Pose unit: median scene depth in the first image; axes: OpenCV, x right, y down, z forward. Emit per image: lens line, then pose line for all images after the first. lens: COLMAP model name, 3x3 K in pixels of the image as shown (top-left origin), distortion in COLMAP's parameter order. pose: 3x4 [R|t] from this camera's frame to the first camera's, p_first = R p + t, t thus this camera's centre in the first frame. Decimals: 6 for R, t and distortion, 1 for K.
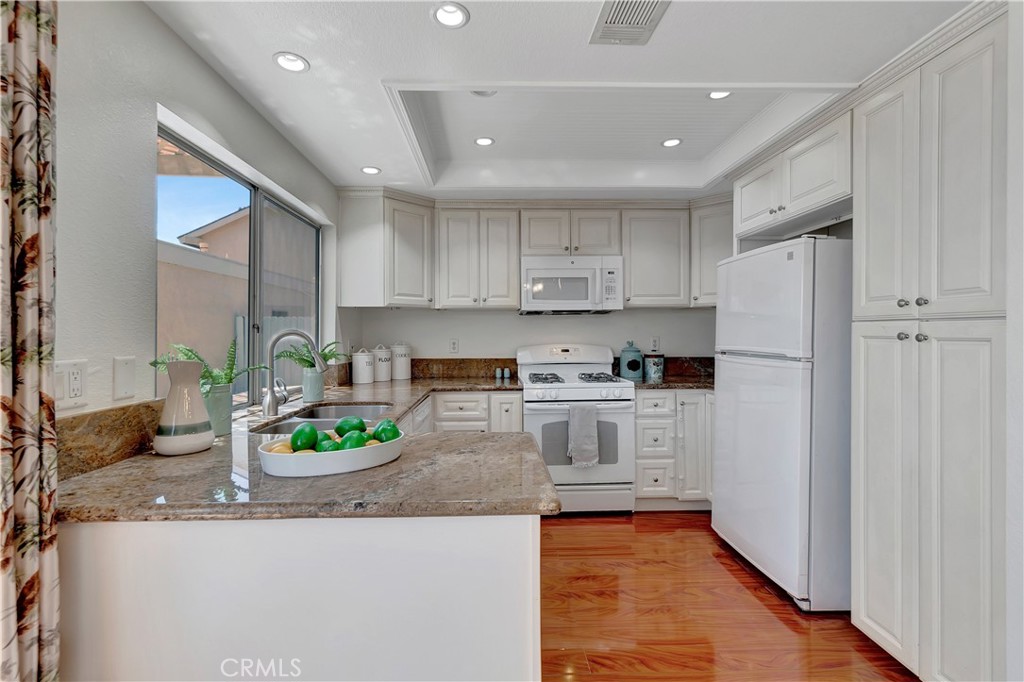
lens RADIAL K [[440.1, 0, 510.6], [0, 440.1, 332.3], [0, 0, 1]] dist [-0.003744, 0.004732]
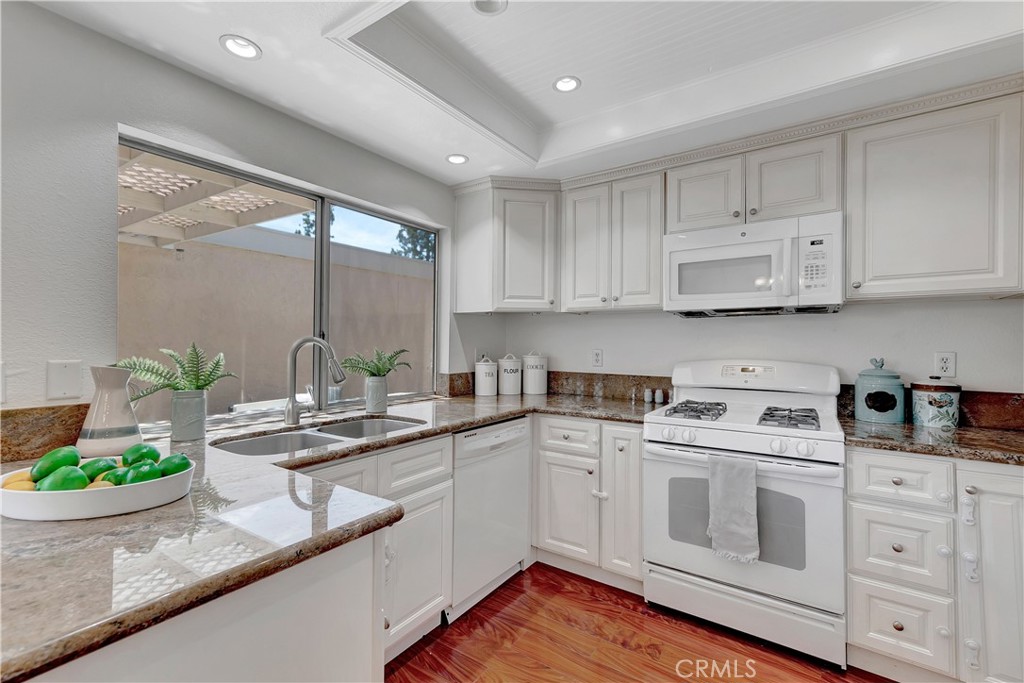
lens RADIAL K [[440.1, 0, 511.4], [0, 440.1, 347.4], [0, 0, 1]] dist [-0.003744, 0.004732]
pose [[0.811544, 0.016627, -0.584055, 0.259856], [-0.007963, 0.999817, 0.017398, -0.001570], [0.584237, -0.009468, 0.811528, 0.298876]]
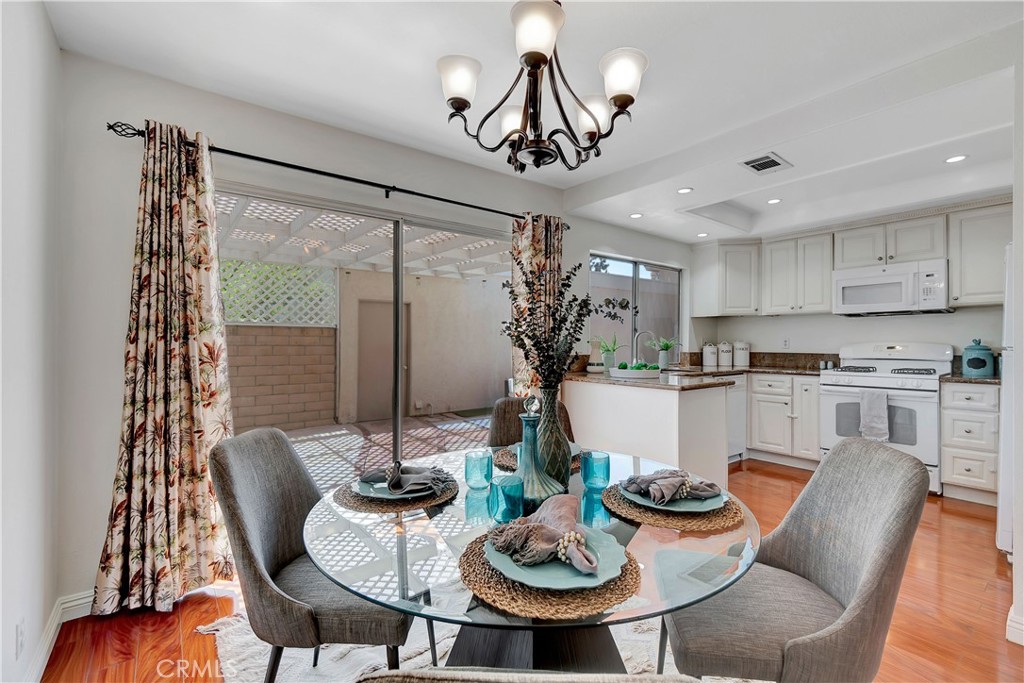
lens RADIAL K [[440.1, 0, 518.4], [0, 440.1, 349.4], [0, 0, 1]] dist [-0.003744, 0.004732]
pose [[0.604416, 0.018265, -0.796459, 0.516966], [-0.000710, 0.999749, 0.022388, 0.024527], [0.796669, -0.012967, 0.604277, -0.498023]]
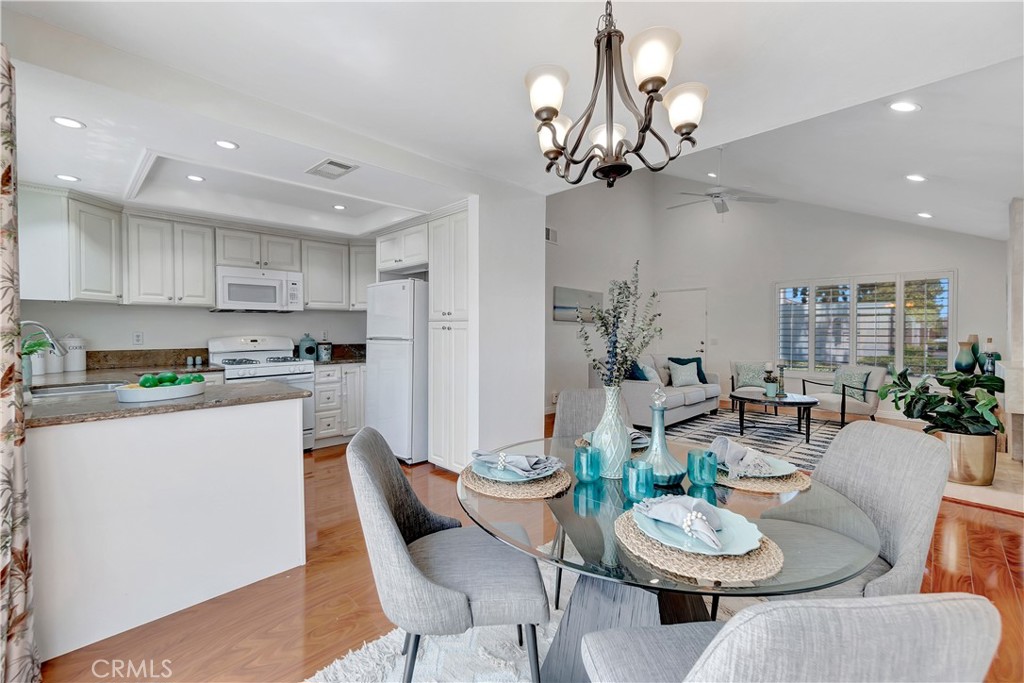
lens RADIAL K [[440.1, 0, 512.5], [0, 440.1, 338.4], [0, 0, 1]] dist [-0.003744, 0.004732]
pose [[0.718846, -0.011206, 0.695079, -0.261392], [-0.001193, 0.999849, 0.017353, 0.012642], [-0.695168, -0.013303, 0.718724, -0.515589]]
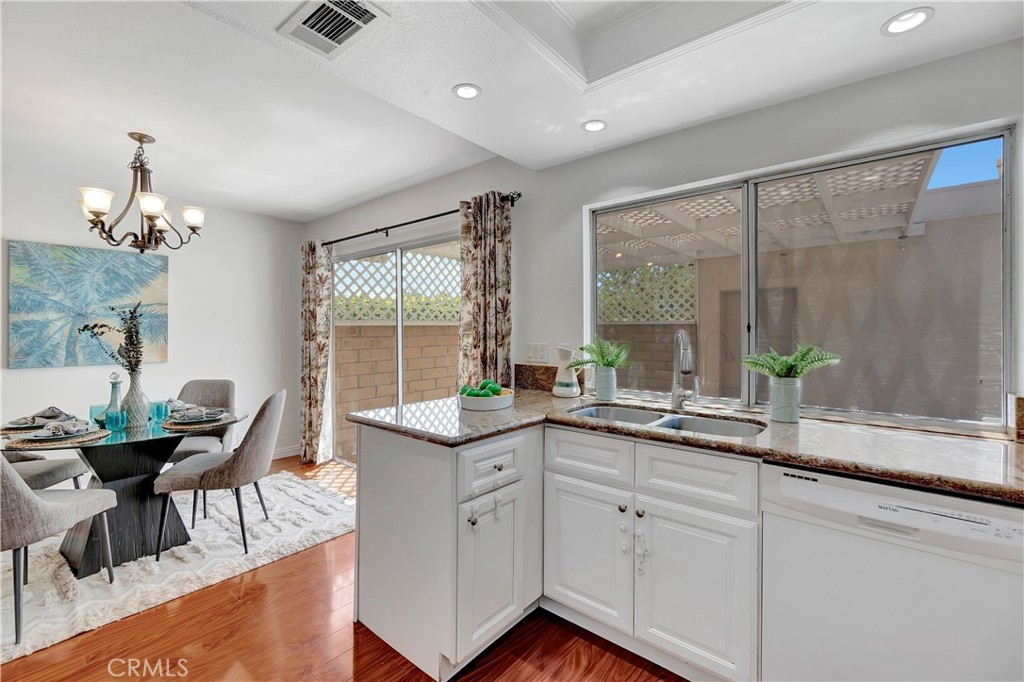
lens RADIAL K [[440.1, 0, 498.4], [0, 440.1, 331.2], [0, 0, 1]] dist [-0.003744, 0.004732]
pose [[-0.660972, -0.000417, -0.750411, 0.339662], [0.002007, 0.999995, -0.002323, 0.000765], [0.750408, -0.003041, -0.660968, 0.834393]]
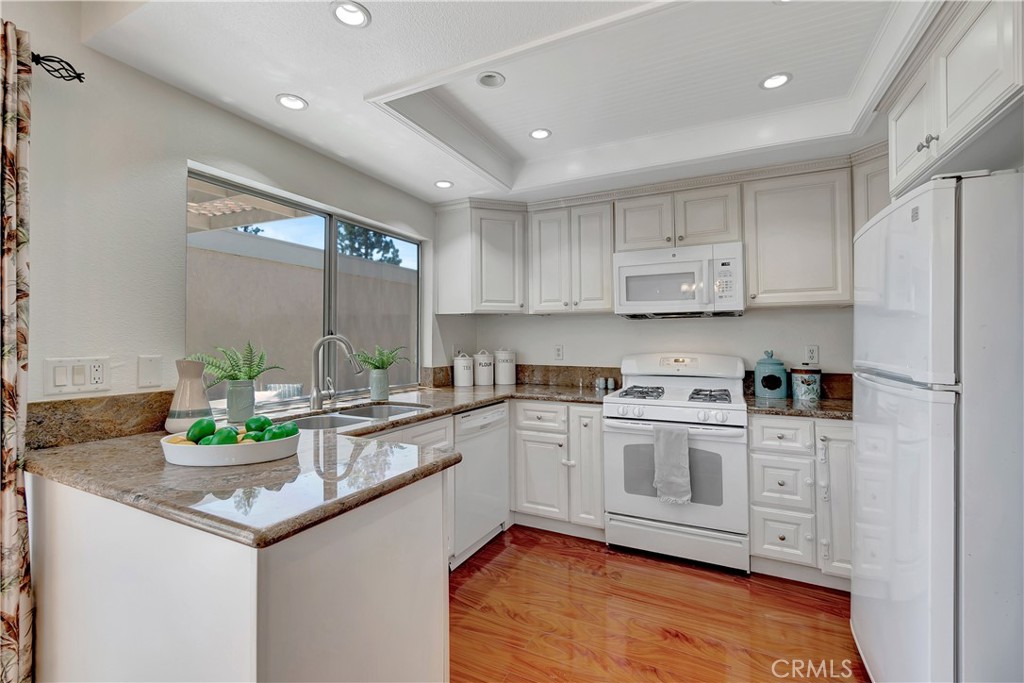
lens RADIAL K [[440.1, 0, 513.4], [0, 440.1, 333.7], [0, 0, 1]] dist [-0.003744, 0.004732]
pose [[0.886631, -0.002134, -0.462472, 0.273341], [-0.003312, 0.999934, -0.010963, 0.000426], [0.462465, 0.011252, 0.886566, 0.127873]]
